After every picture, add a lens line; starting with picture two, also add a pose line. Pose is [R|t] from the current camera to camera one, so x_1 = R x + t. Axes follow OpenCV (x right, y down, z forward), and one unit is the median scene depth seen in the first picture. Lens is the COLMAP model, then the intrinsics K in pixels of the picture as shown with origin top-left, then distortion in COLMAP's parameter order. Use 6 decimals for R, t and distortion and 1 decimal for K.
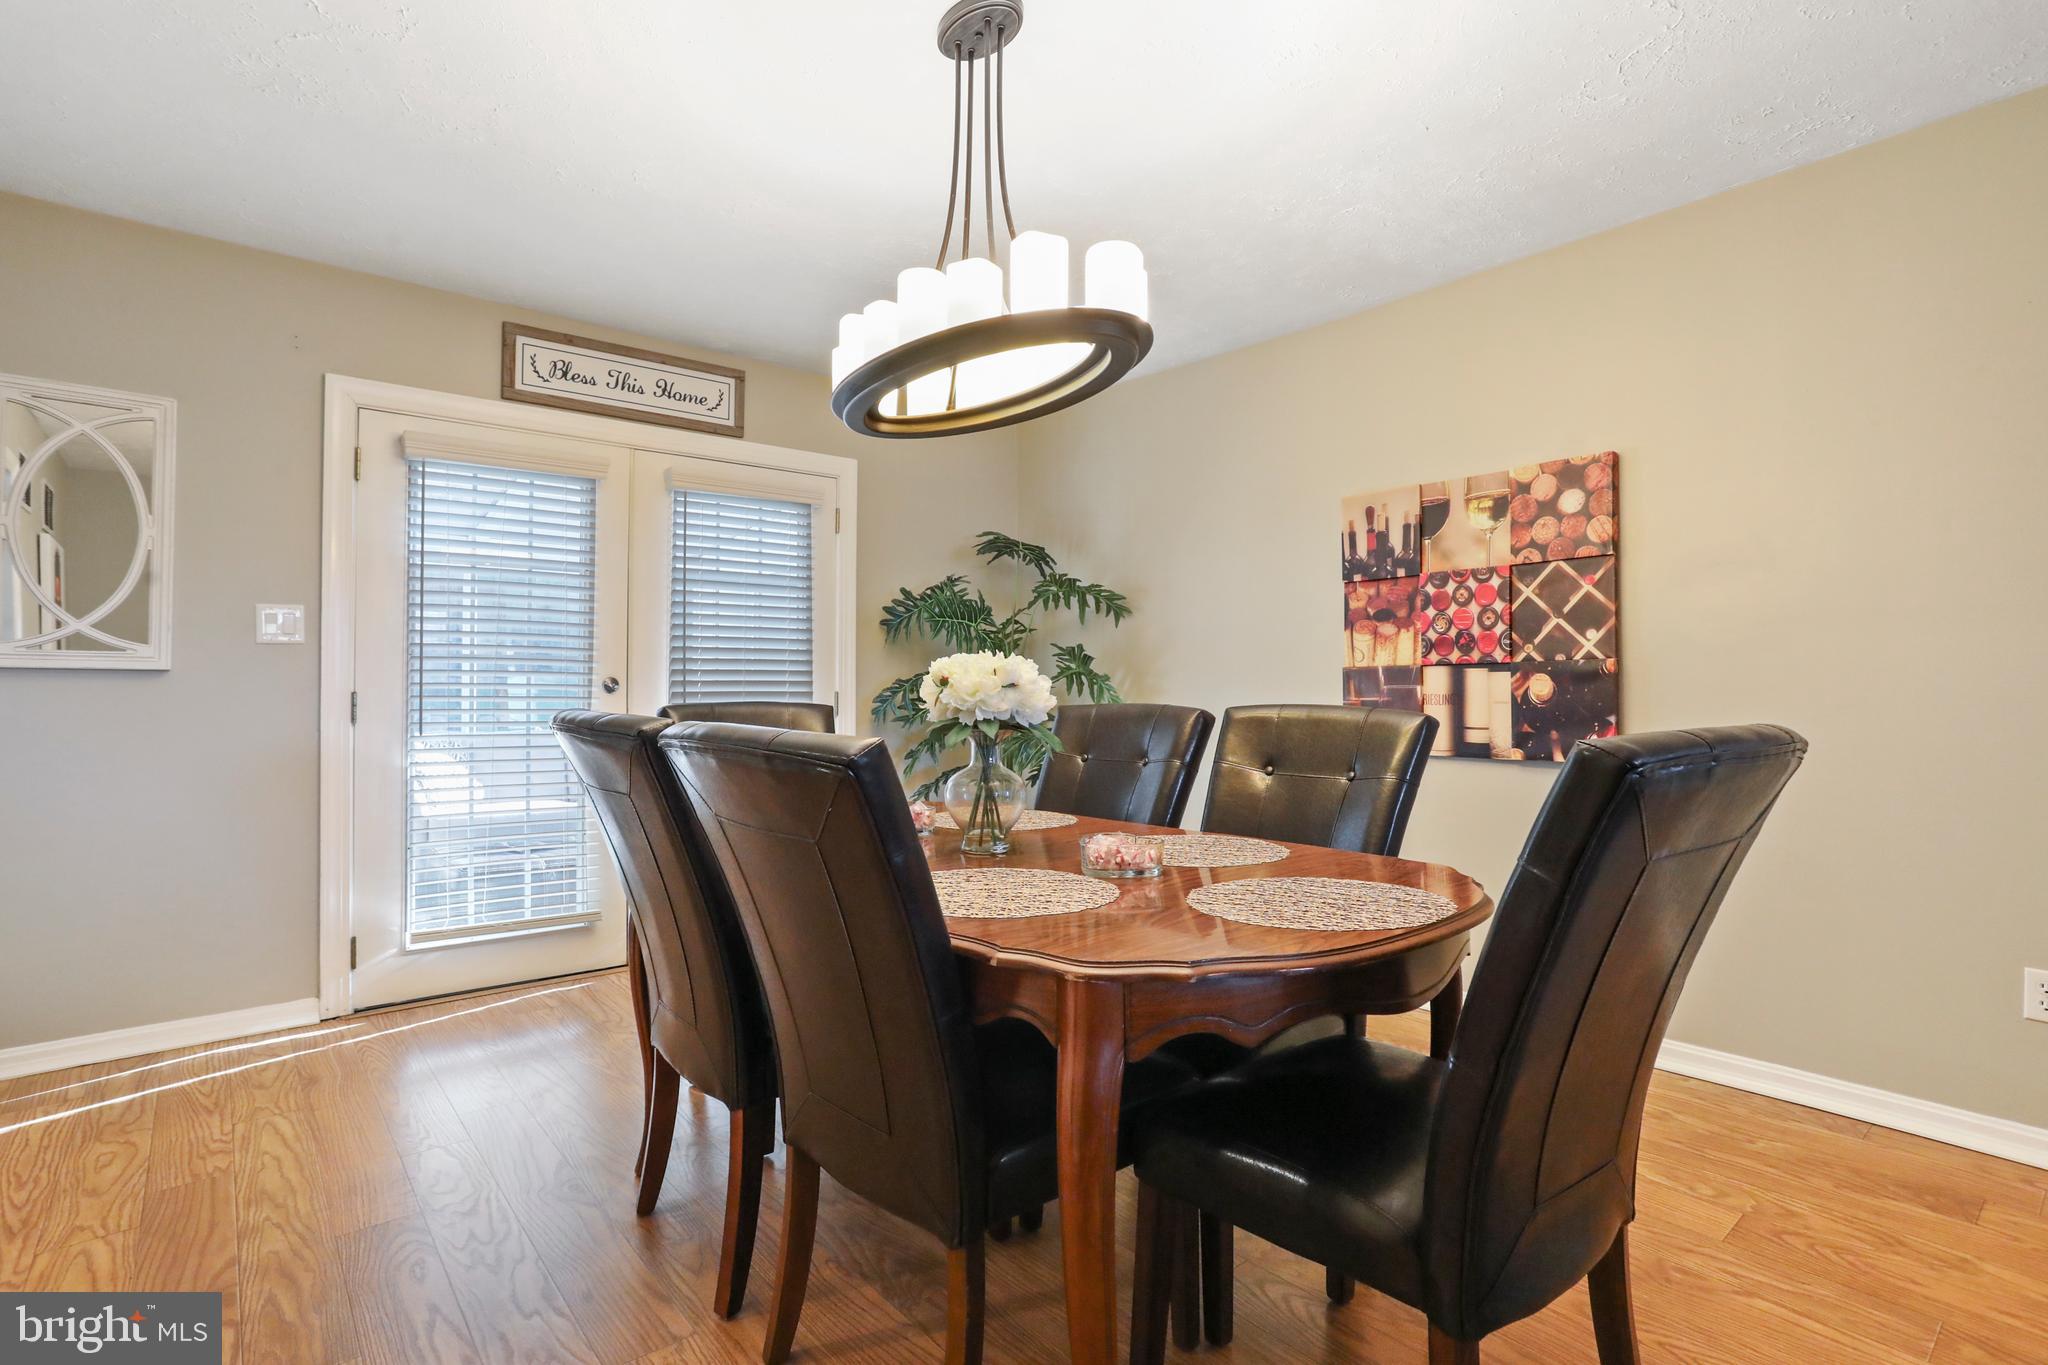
lens RADIAL K [[1018.8, 0, 1023.9], [0, 1018.8, 664.4], [0, 0, 1]] dist [0.001073, 0.000430]
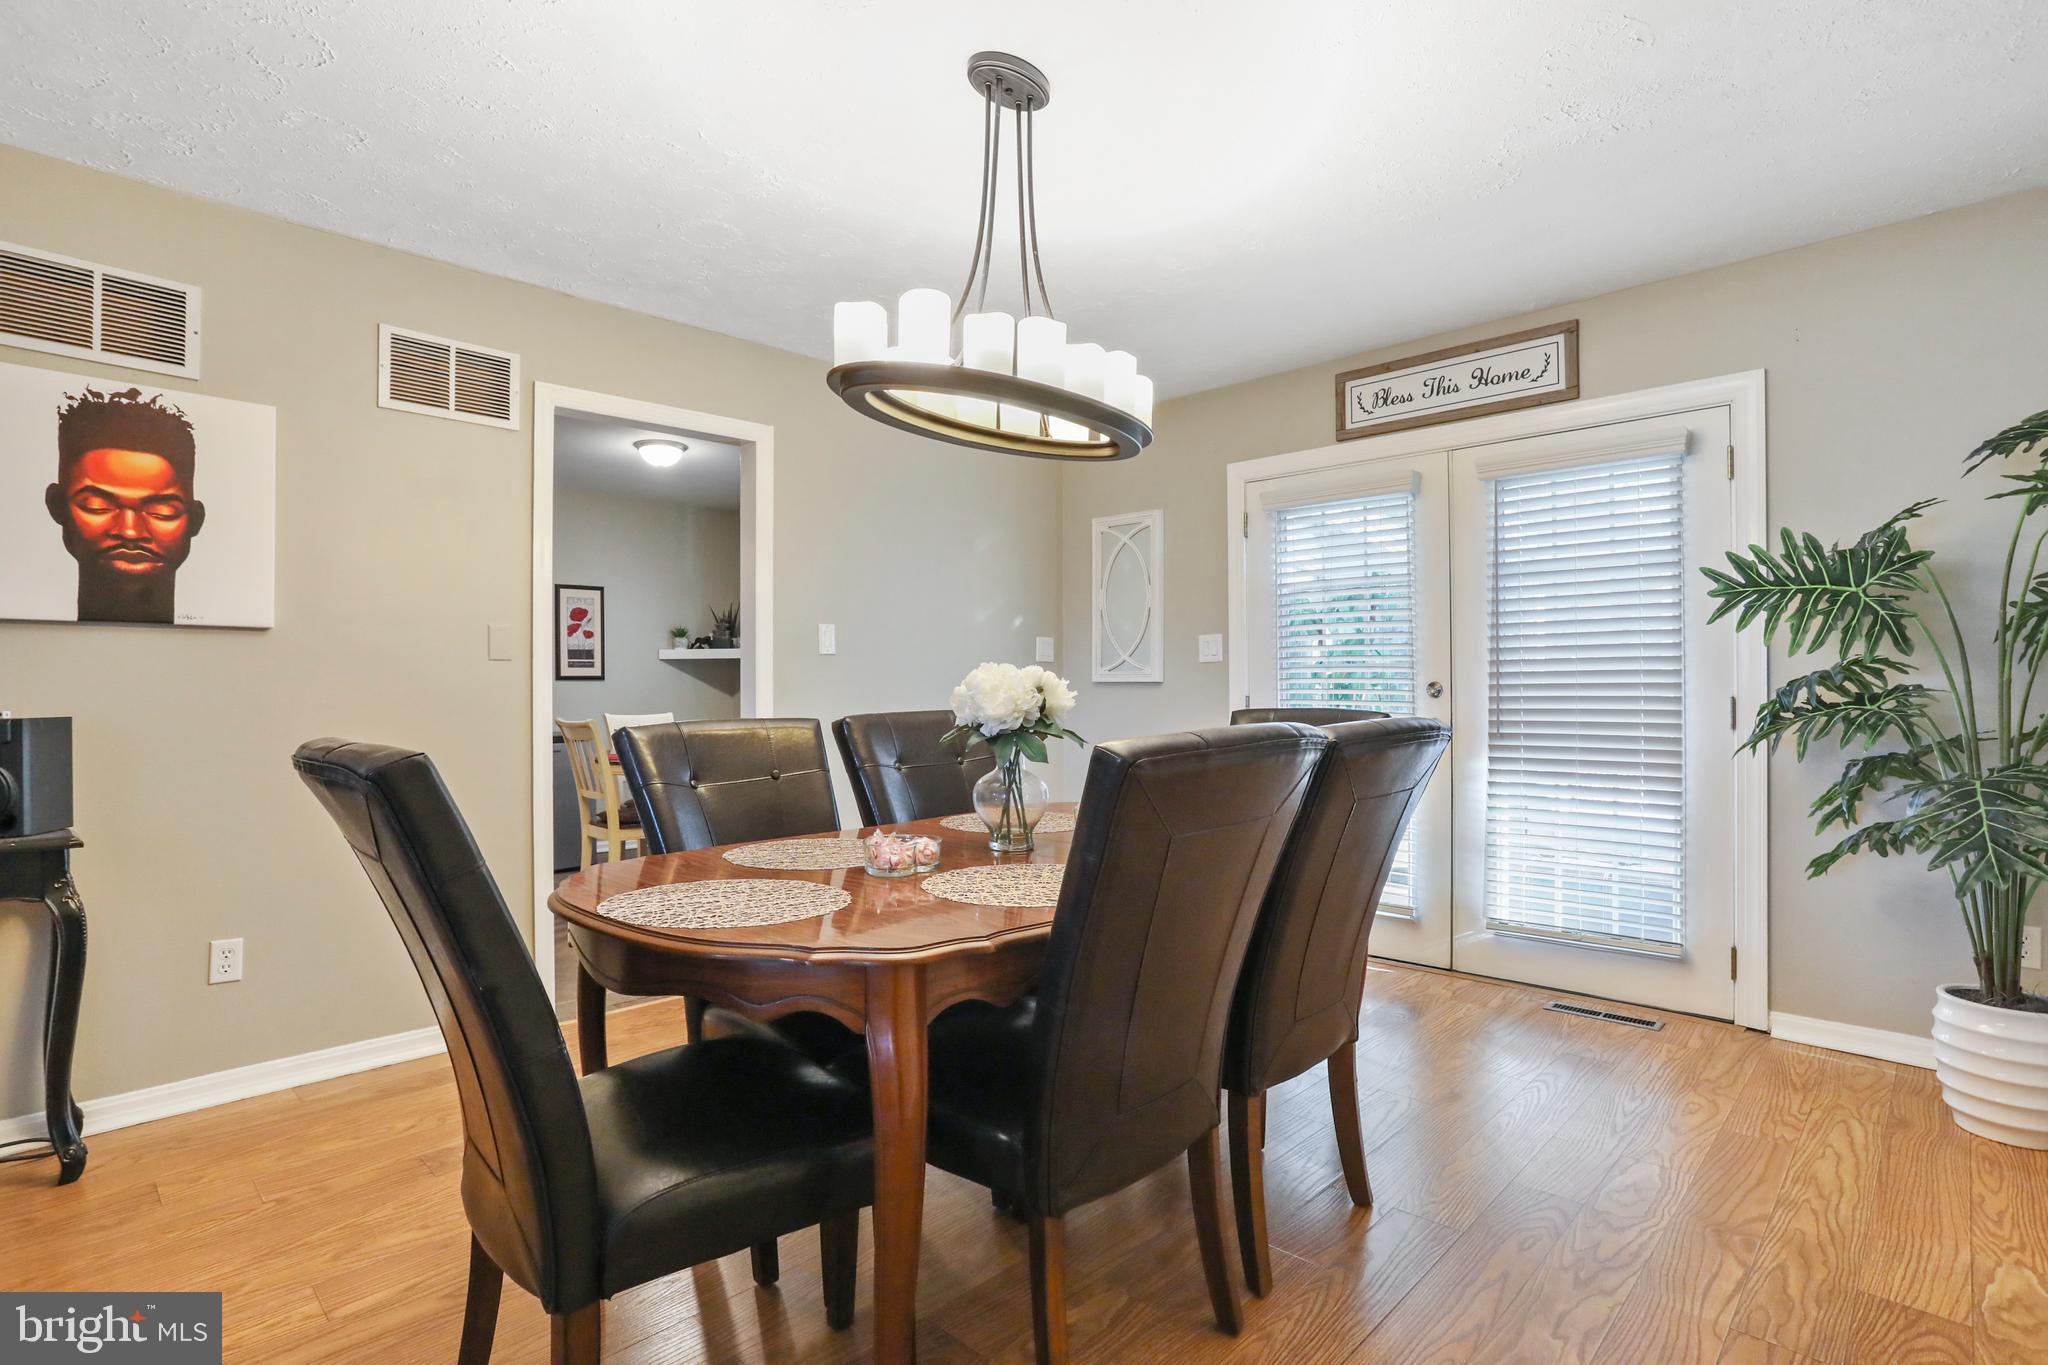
lens RADIAL K [[993.0, 0, 1024.0], [0, 993.0, 682.5], [0, 0, 1]] dist [-0.000946, -0.000118]
pose [[0.145134, -0.005106, -0.989399, 0.515579], [0.030556, 0.999533, -0.000676, 0.001841], [0.988940, -0.030134, 0.145222, 0.447998]]
